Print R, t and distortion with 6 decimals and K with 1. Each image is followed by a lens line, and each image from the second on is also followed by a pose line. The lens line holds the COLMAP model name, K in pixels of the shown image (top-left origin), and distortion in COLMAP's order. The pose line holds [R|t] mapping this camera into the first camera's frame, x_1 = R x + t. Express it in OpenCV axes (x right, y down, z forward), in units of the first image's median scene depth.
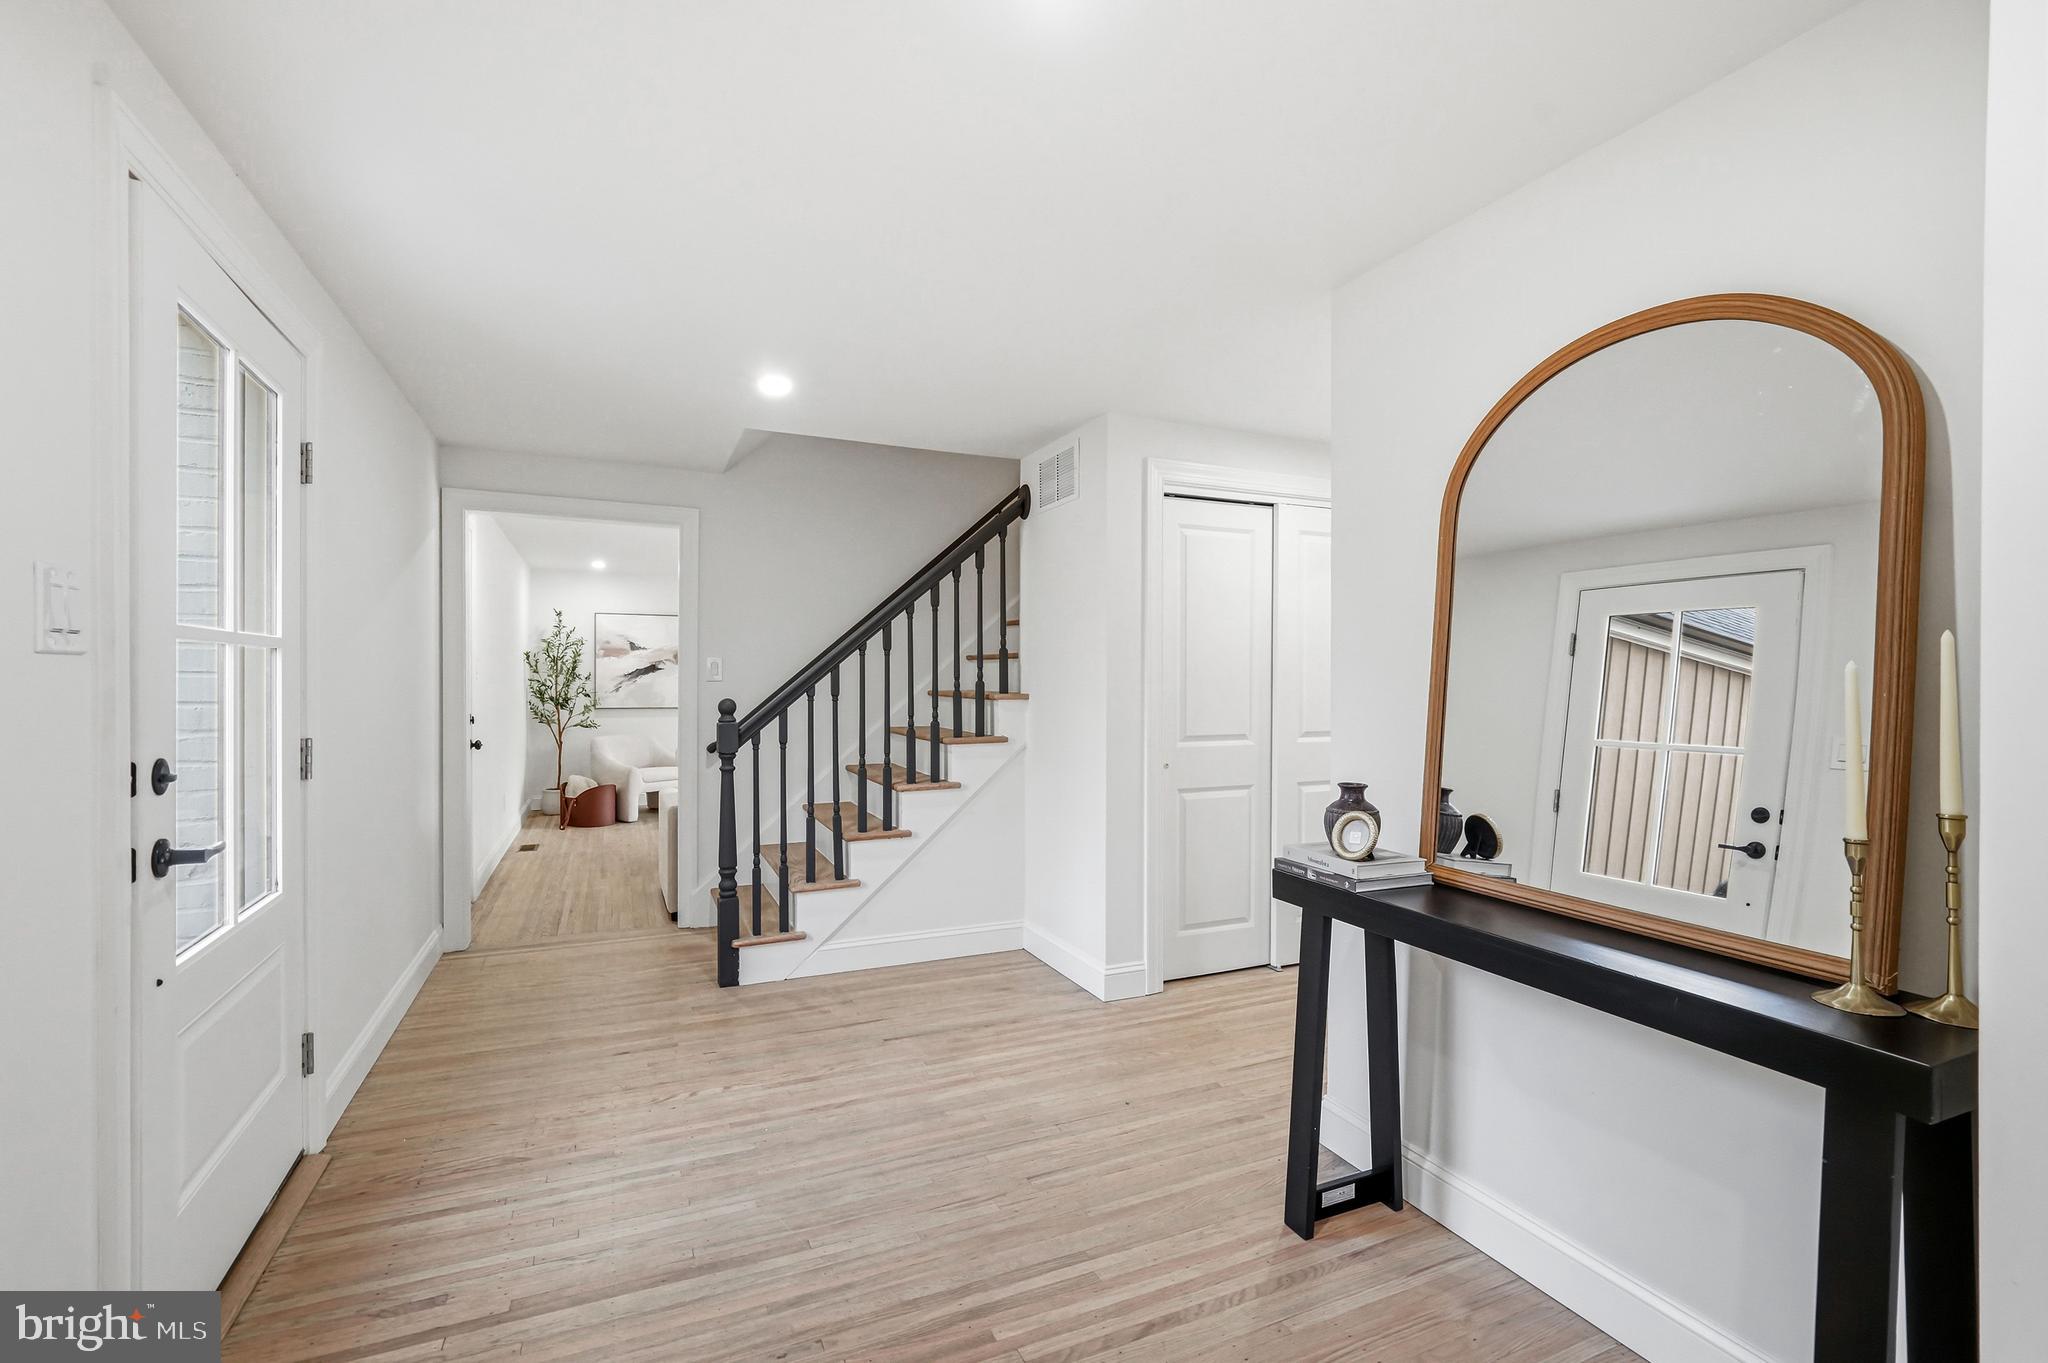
lens RADIAL K [[903.5, 0, 1015.8], [0, 903.5, 687.1], [0, 0, 1]] dist [-0.002135, 0.001019]
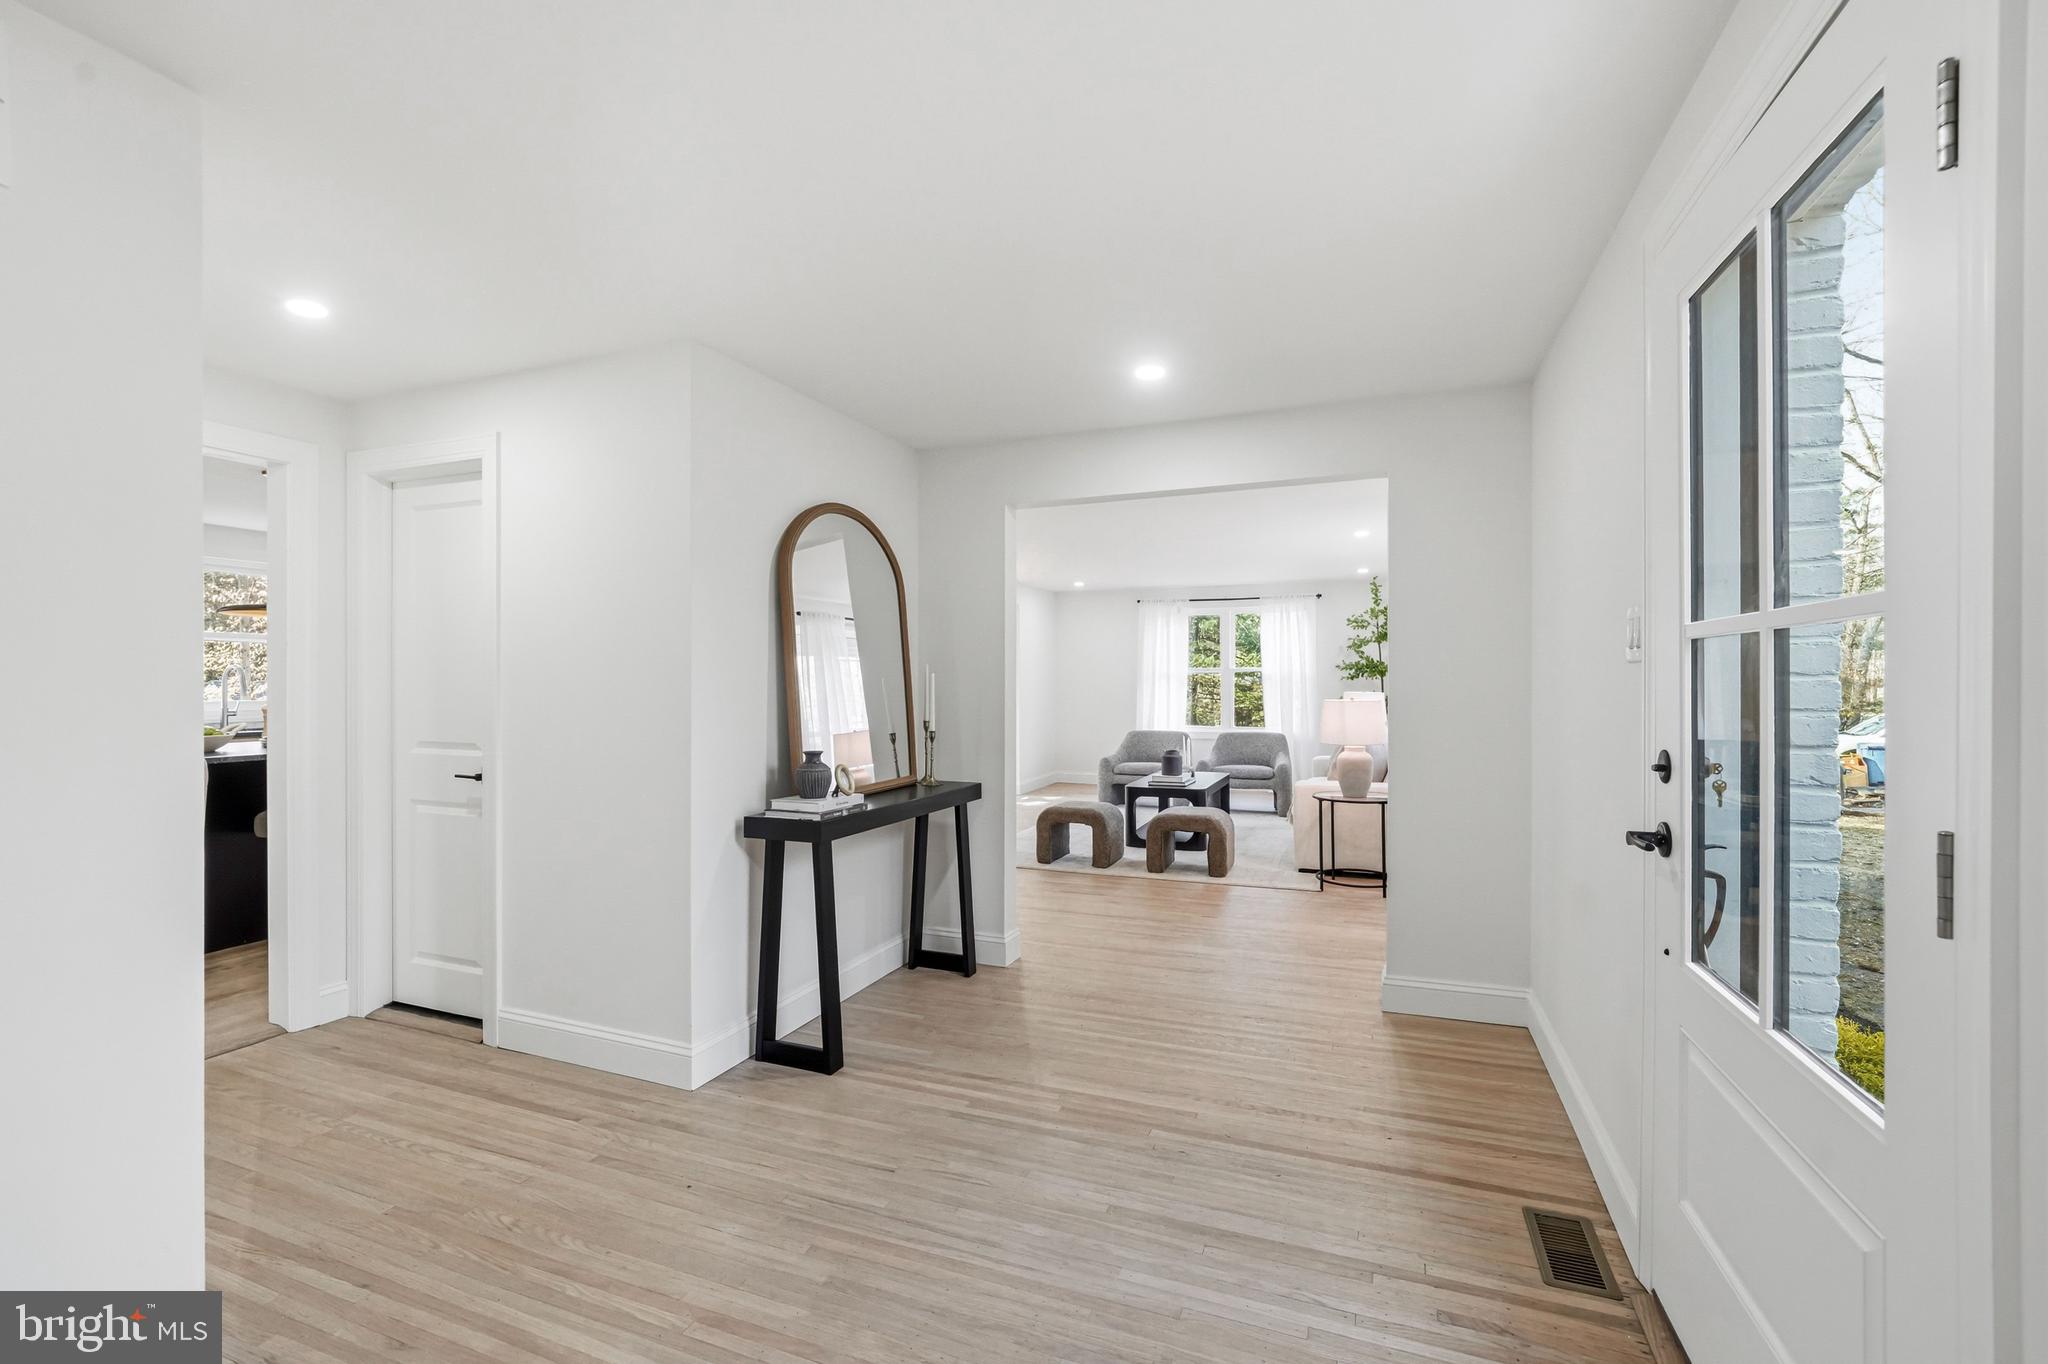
lens RADIAL K [[891.4, 0, 1016.3], [0, 891.4, 700.4], [0, 0, 1]] dist [-0.004060, -0.000203]
pose [[-0.701807, -0.005301, 0.712348, -0.655699], [0.001864, 0.999955, 0.009277, 0.001942], [-0.712365, 0.007839, -0.701765, 1.319371]]
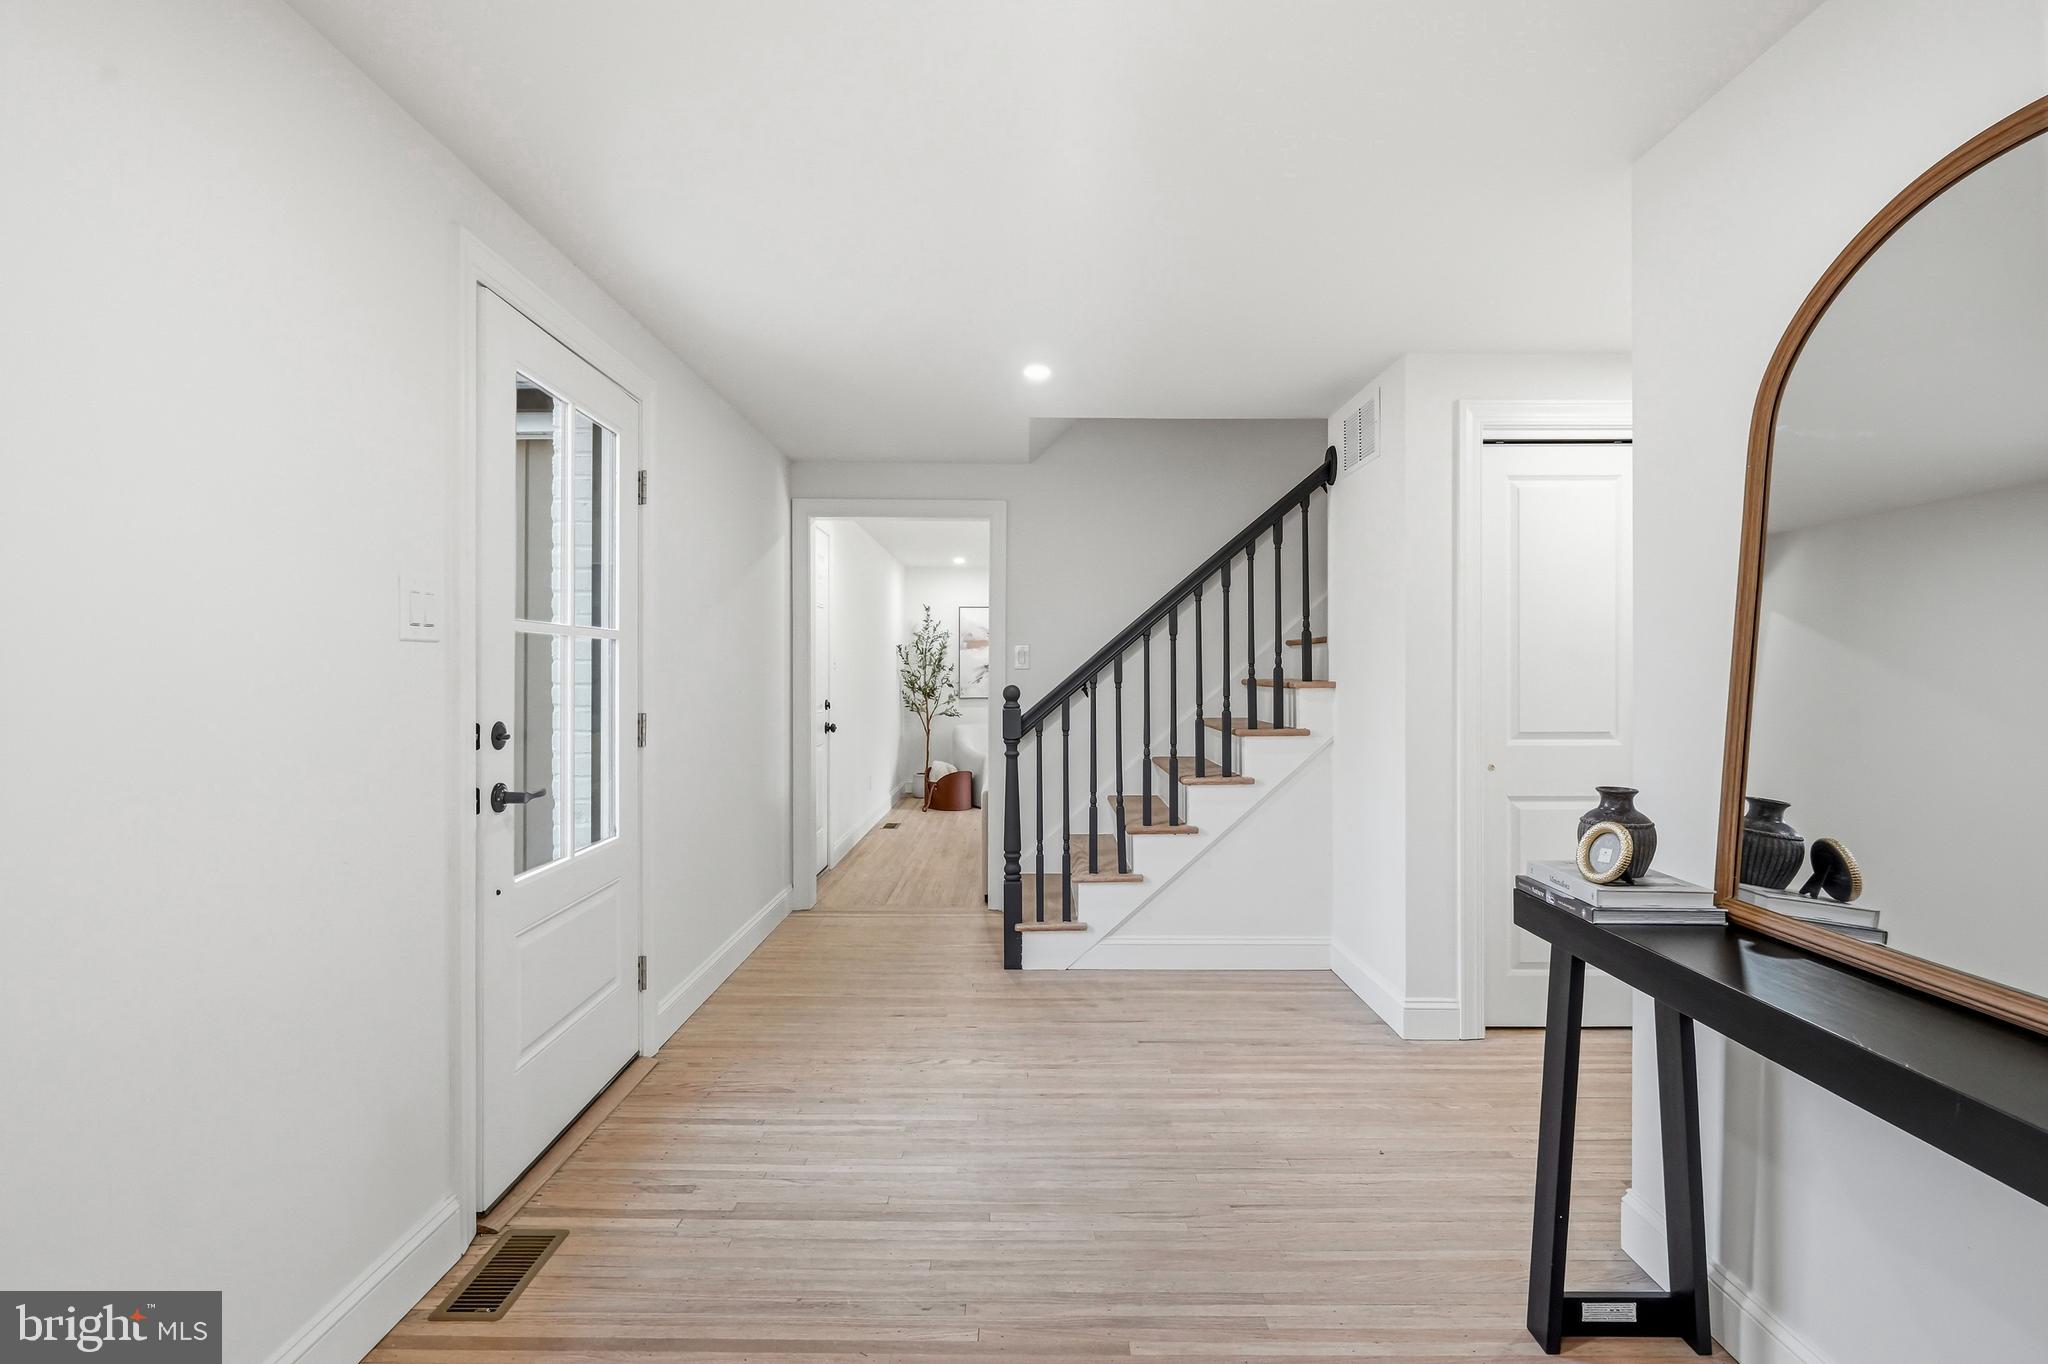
lens RADIAL K [[966.8, 0, 1017.1], [0, 966.8, 673.6], [0, 0, 1]] dist [-0.000705, 0.005445]
pose [[0.913230, -0.001844, -0.407440, 0.176637], [-0.001150, 0.999974, -0.007102, 0.010116], [0.407443, 0.006954, 0.913204, 0.011301]]
